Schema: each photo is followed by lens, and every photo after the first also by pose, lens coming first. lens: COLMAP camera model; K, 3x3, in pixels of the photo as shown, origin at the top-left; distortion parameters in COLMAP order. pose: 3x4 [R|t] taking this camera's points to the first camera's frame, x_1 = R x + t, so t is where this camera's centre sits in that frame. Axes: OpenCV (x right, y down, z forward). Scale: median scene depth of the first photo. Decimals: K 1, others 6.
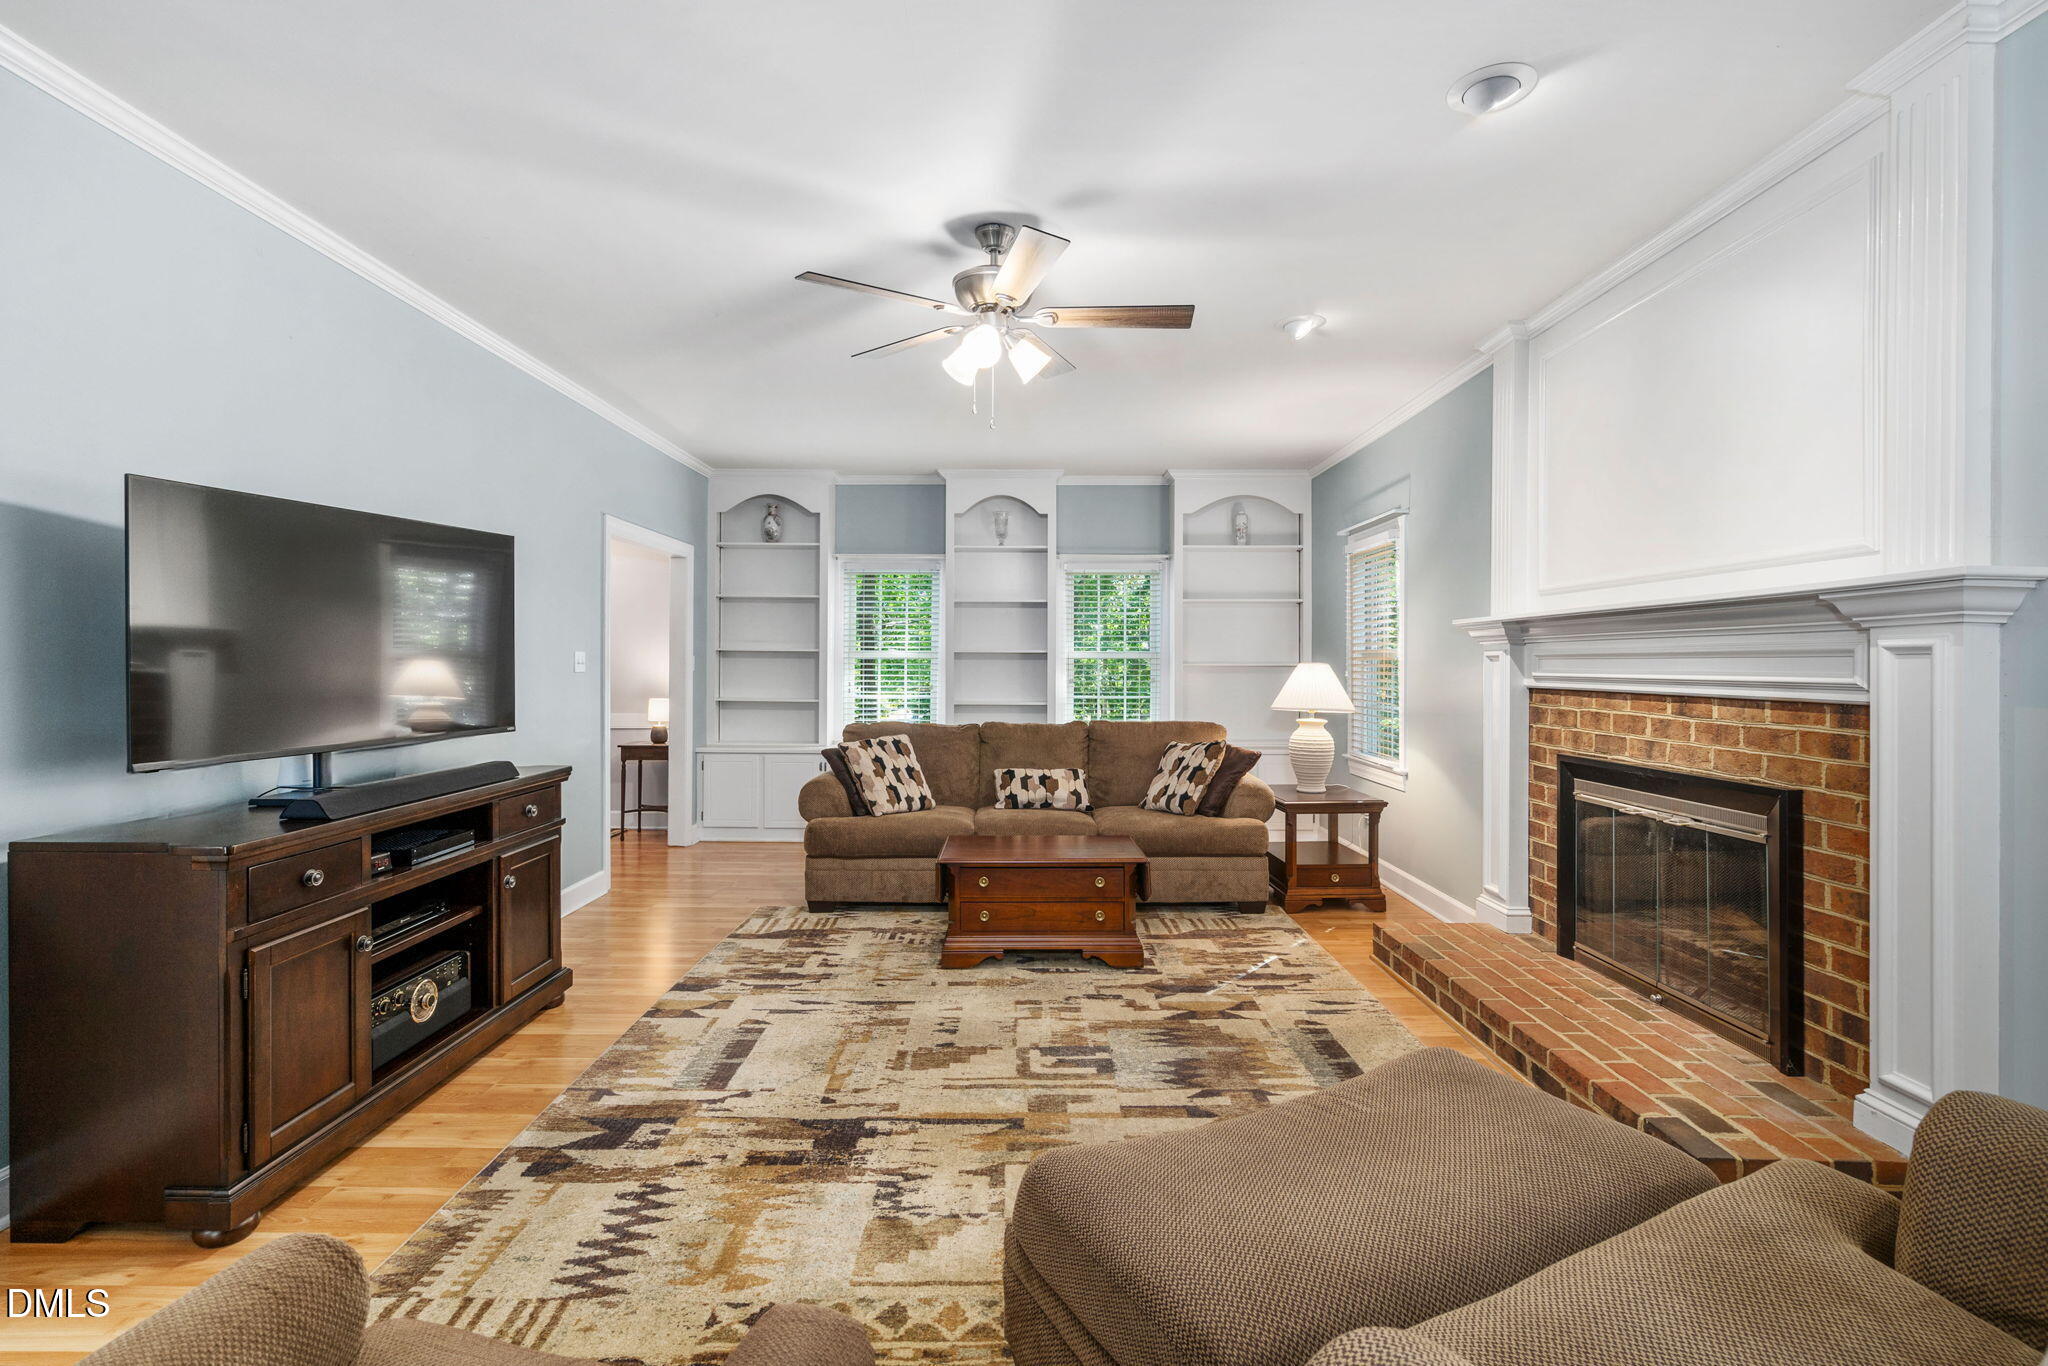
lens RADIAL K [[942.1, 0, 1007.7], [0, 942.1, 669.2], [0, 0, 1]] dist [-0.007410, 0.001791]
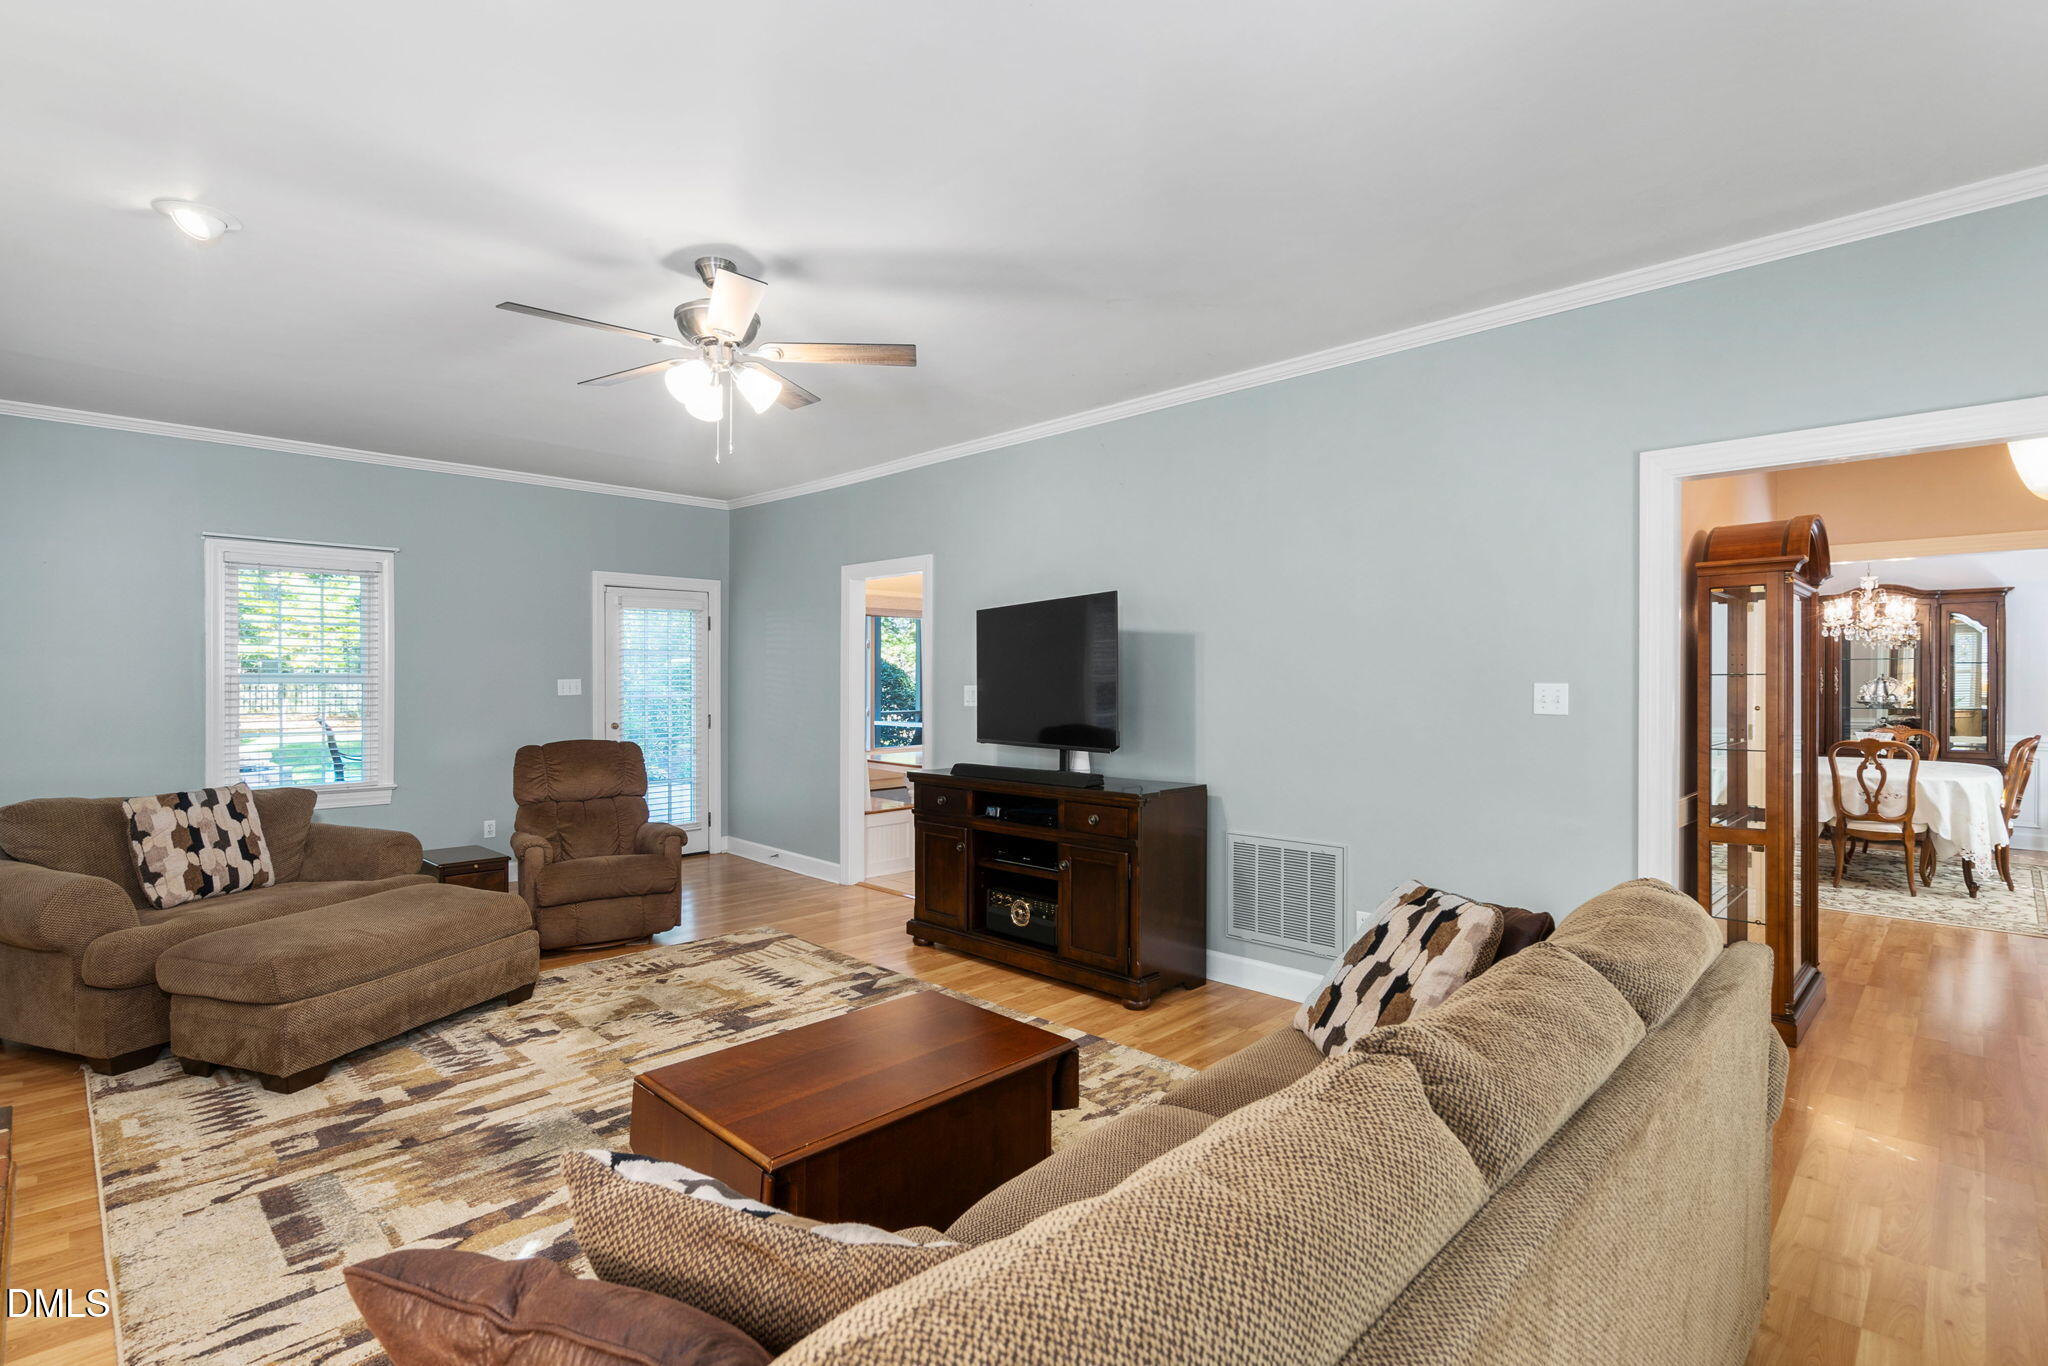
lens RADIAL K [[942.1, 0, 988.5], [0, 942.1, 674.9], [0, 0, 1]] dist [-0.007410, 0.001791]
pose [[-0.704181, -0.004117, -0.710008, 0.436126], [-0.004194, 0.999990, -0.001639, -0.031301], [0.710008, 0.001824, -0.704191, 1.709515]]
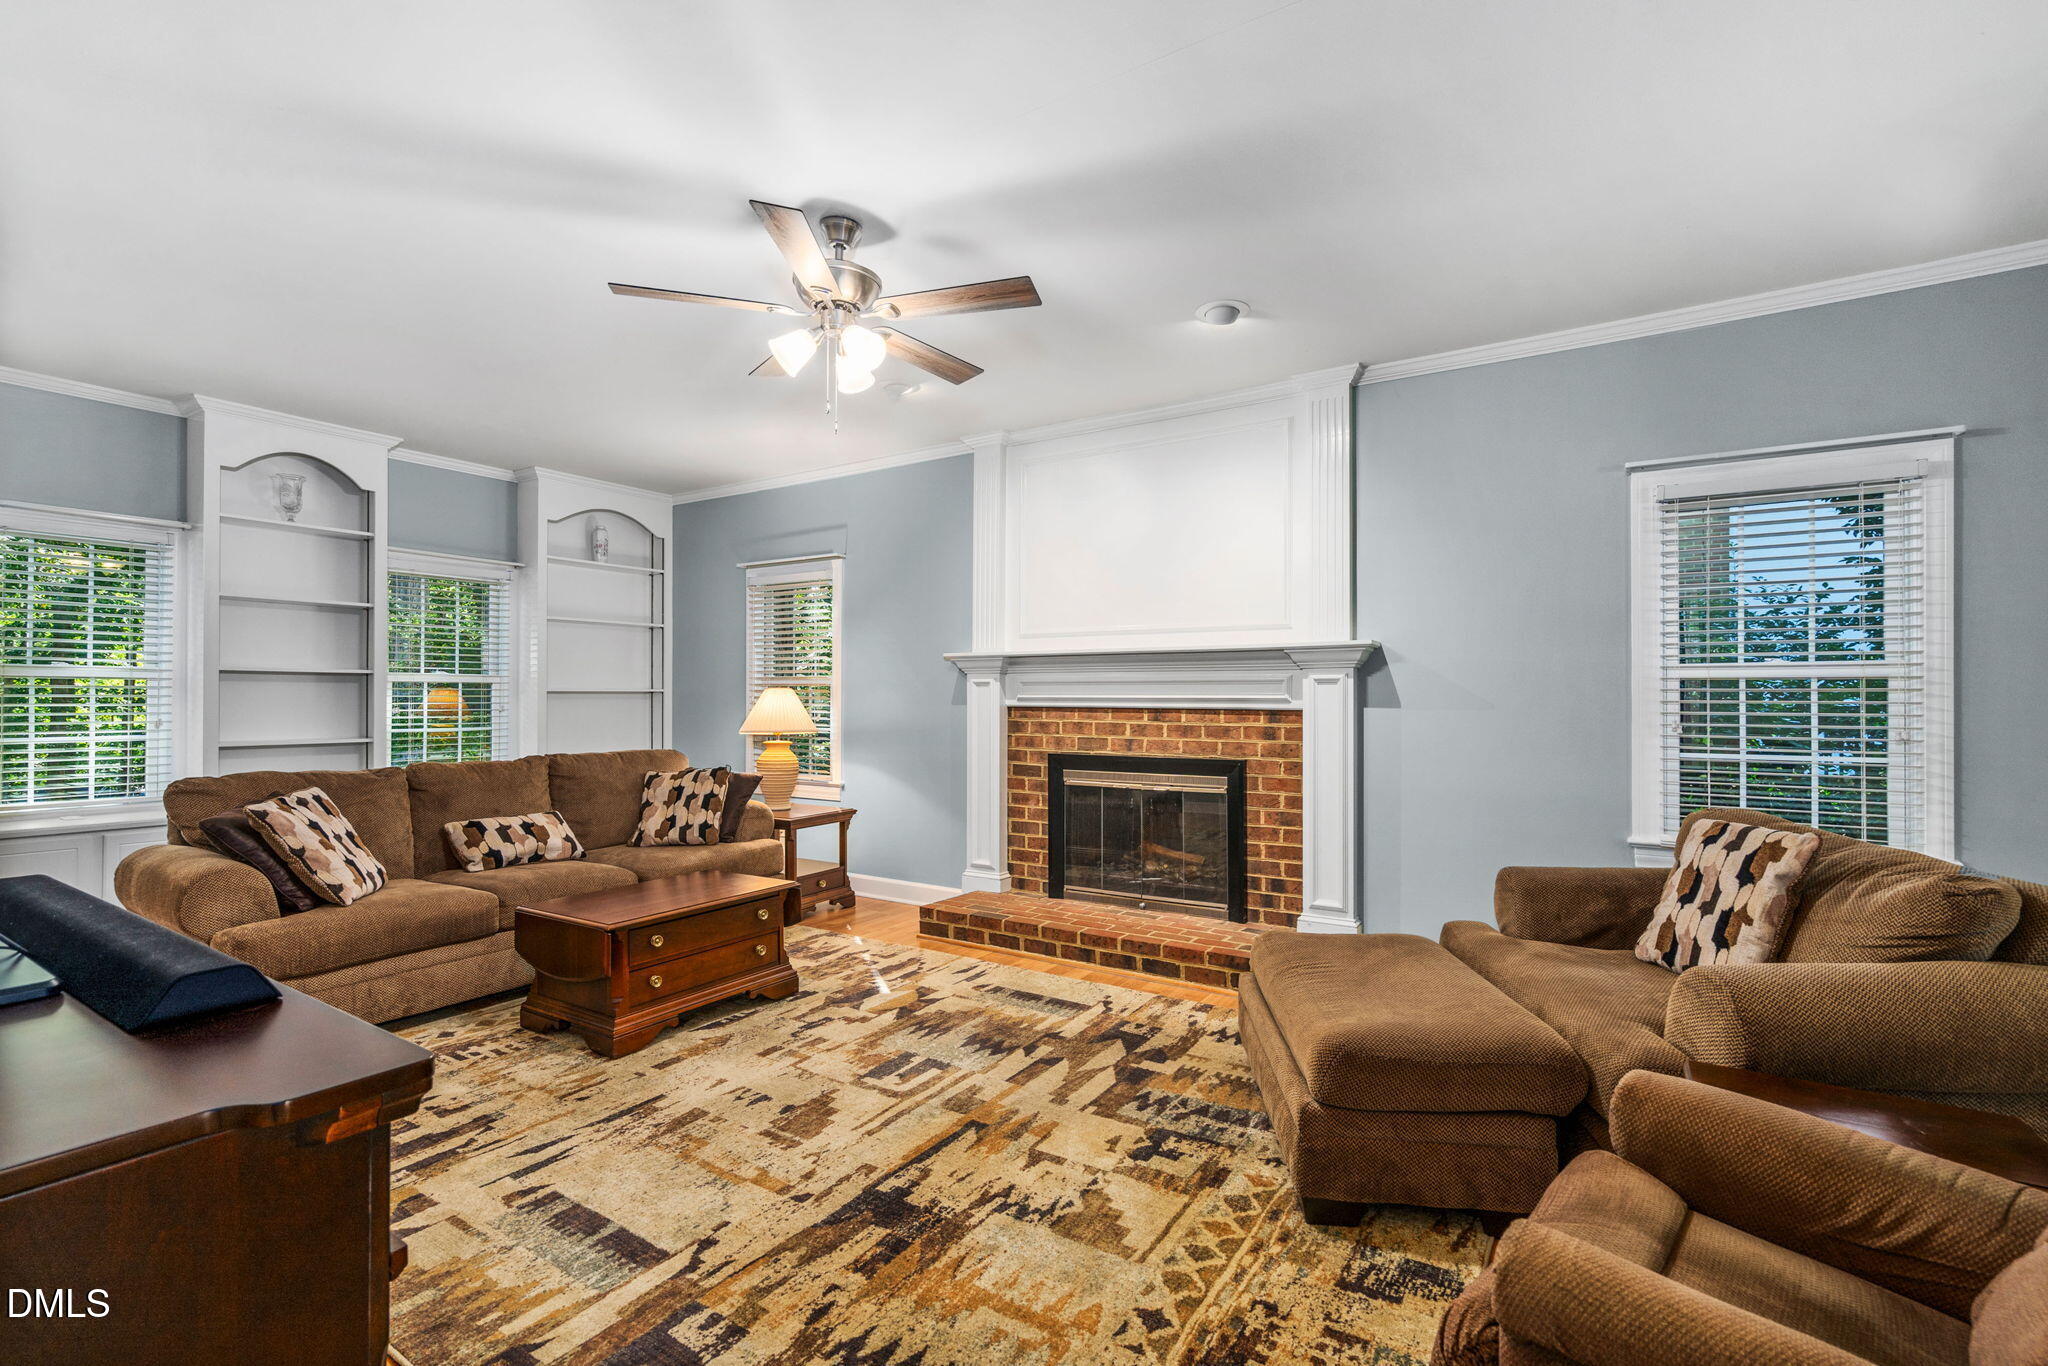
lens RADIAL K [[942.1, 0, 1016.5], [0, 942.1, 696.5], [0, 0, 1]] dist [-0.007410, 0.001791]
pose [[0.531057, 0.001788, 0.847334, -0.643747], [0.002957, 0.999988, -0.003963, 0.011788], [-0.847331, 0.004610, 0.531046, 0.312182]]
